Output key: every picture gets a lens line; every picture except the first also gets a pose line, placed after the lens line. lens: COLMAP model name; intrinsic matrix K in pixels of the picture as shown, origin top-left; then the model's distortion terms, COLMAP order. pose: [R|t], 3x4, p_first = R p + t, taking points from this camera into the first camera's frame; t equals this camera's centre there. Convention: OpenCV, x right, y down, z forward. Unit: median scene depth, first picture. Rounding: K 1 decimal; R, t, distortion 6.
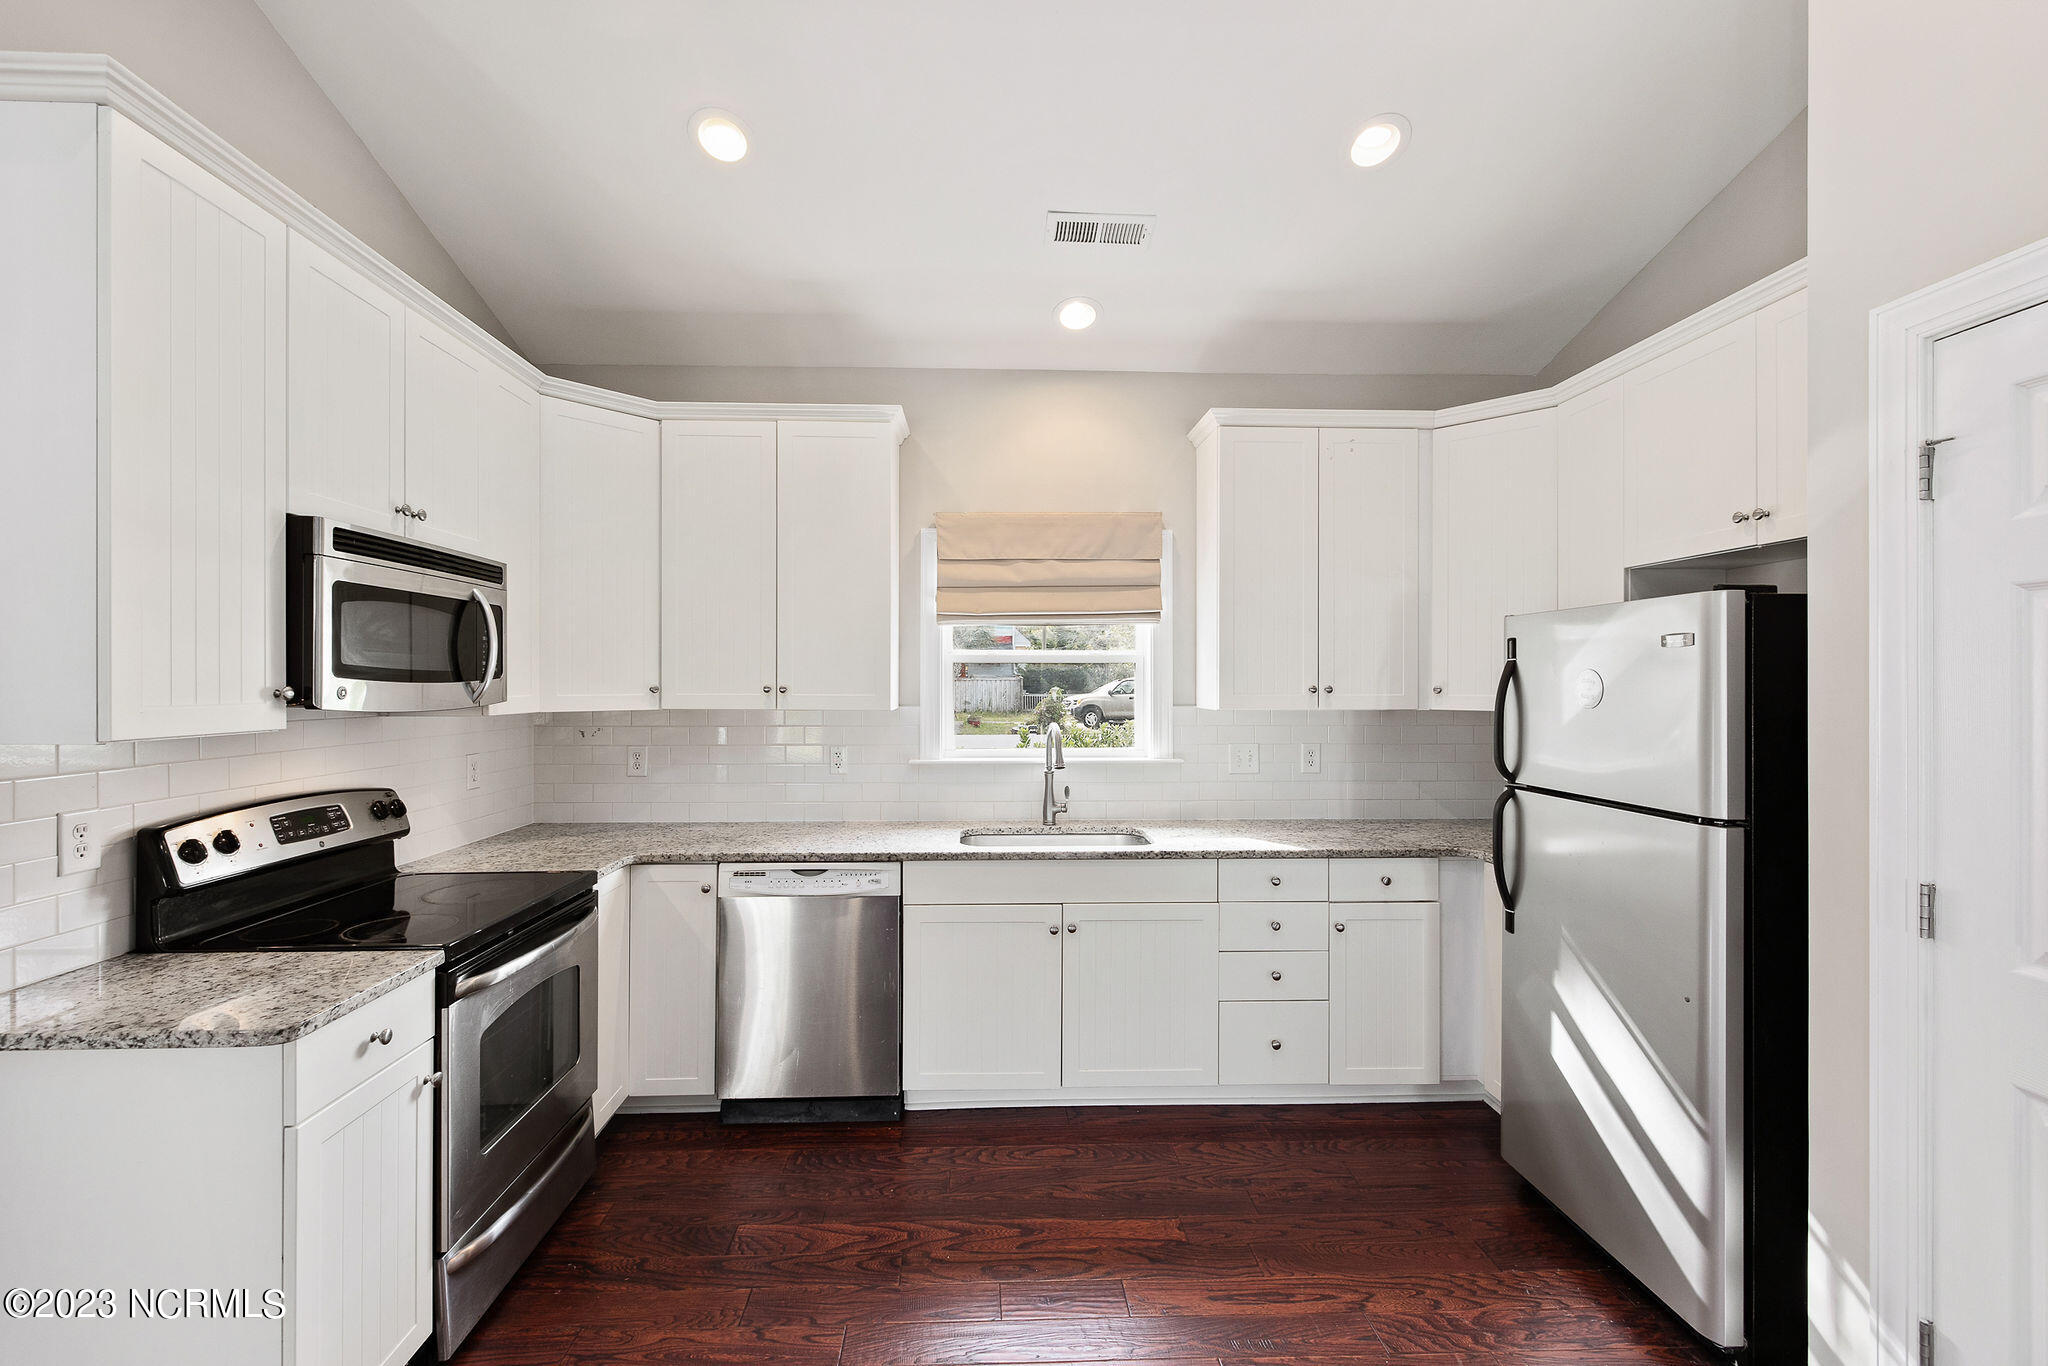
lens RADIAL K [[869.7, 0, 1010.6], [0, 869.7, 682.1], [0, 0, 1]] dist [-0.001277, -0.000518]
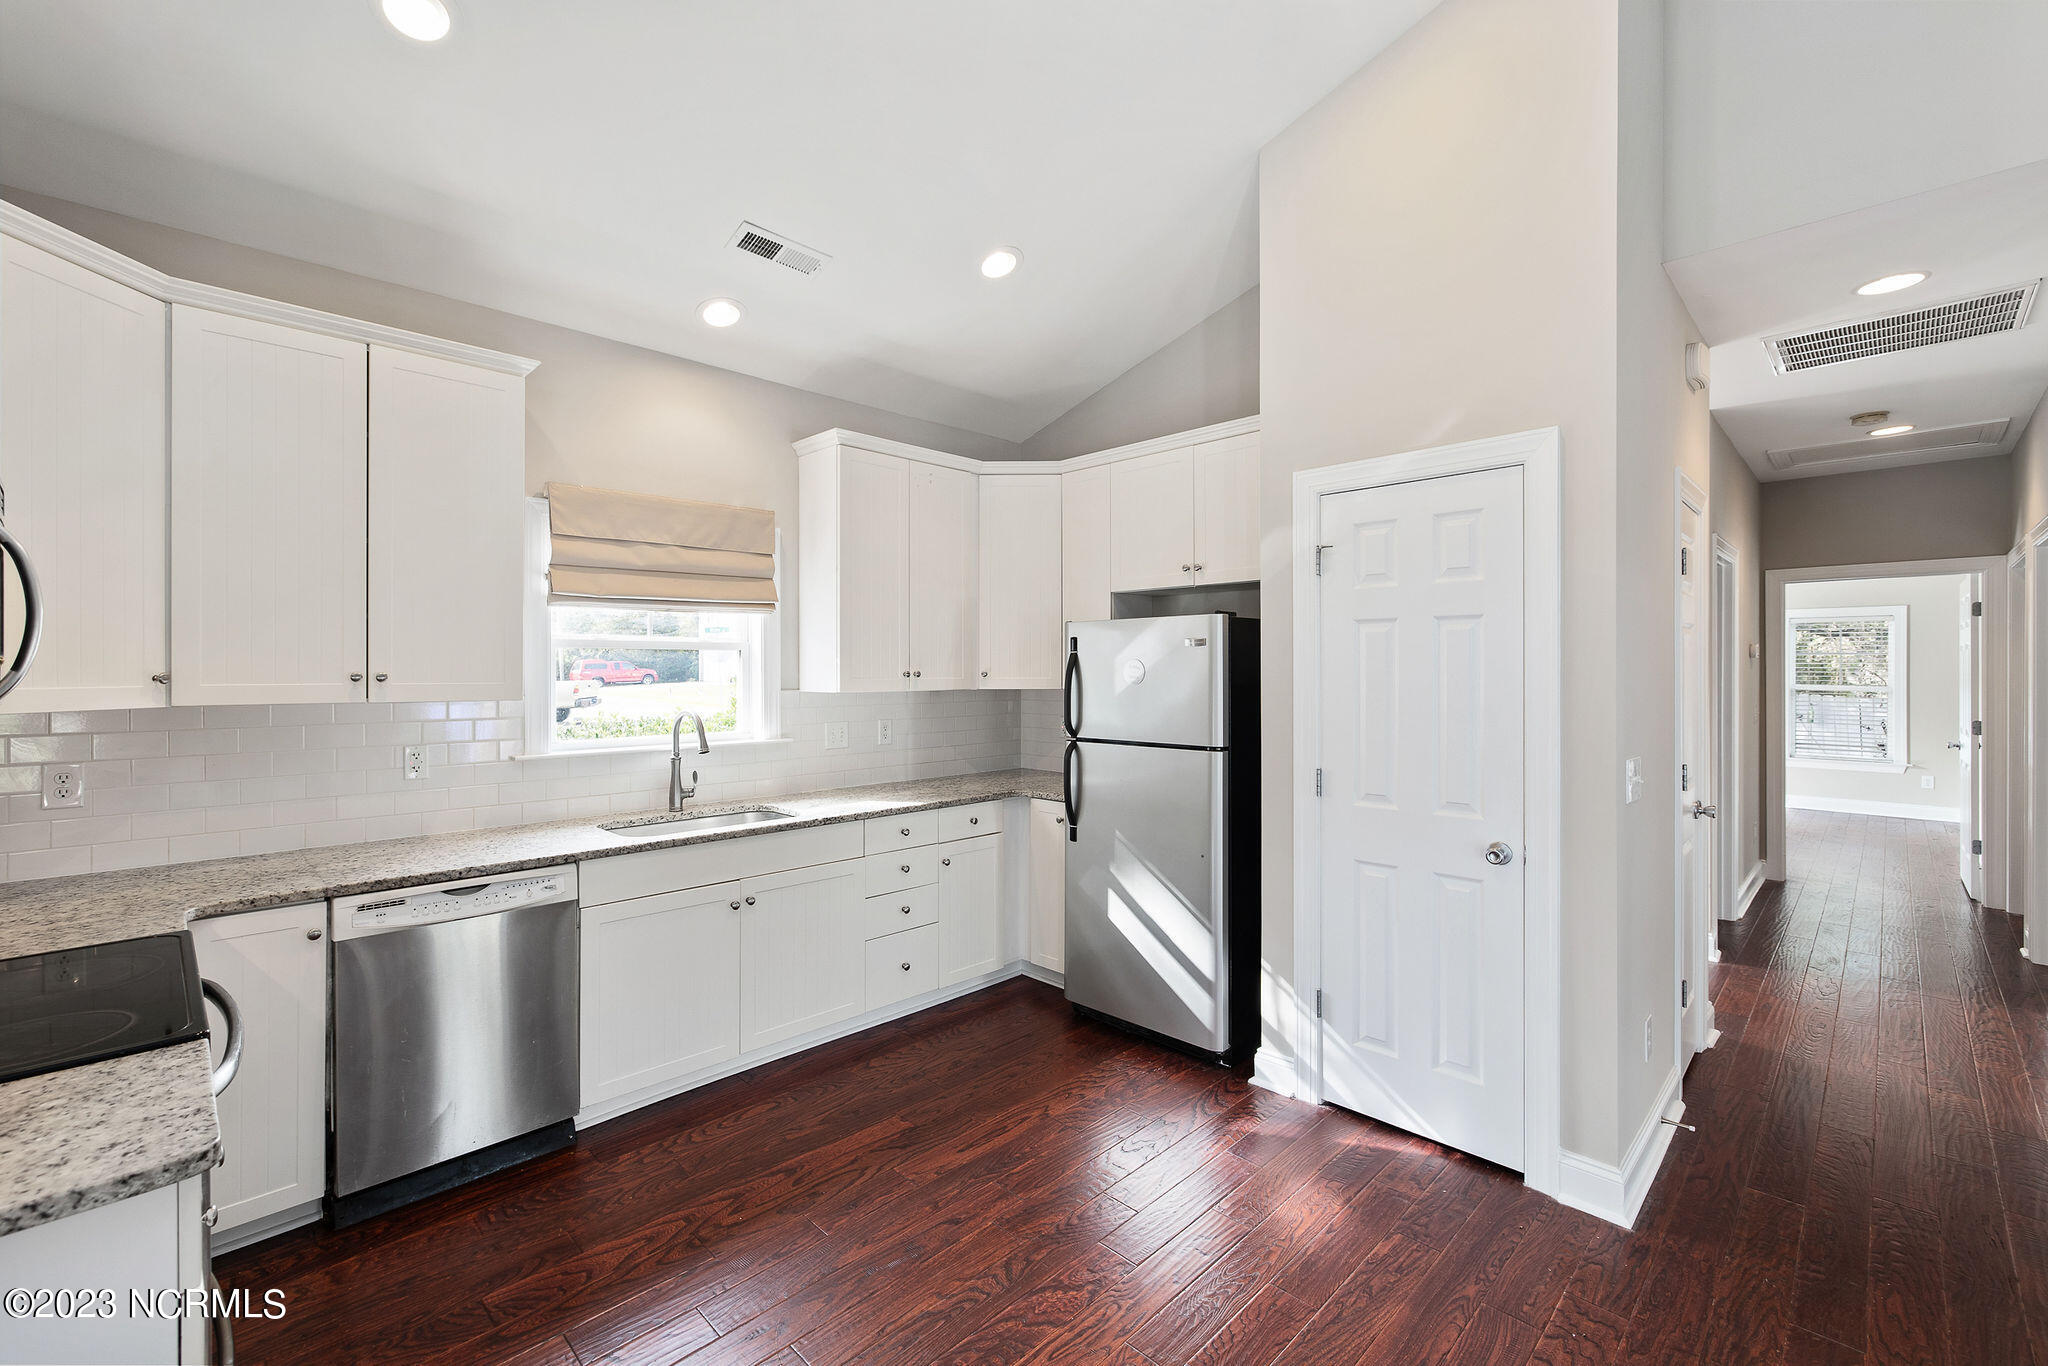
lens RADIAL K [[864.4, 0, 1005.1], [0, 864.4, 670.5], [0, 0, 1]] dist [-0.000278, 0.000183]
pose [[0.739230, -0.002516, 0.673448, -0.409739], [0.002029, 0.999997, 0.001509, 0.002118], [-0.673450, 0.000251, 0.739233, 0.013946]]
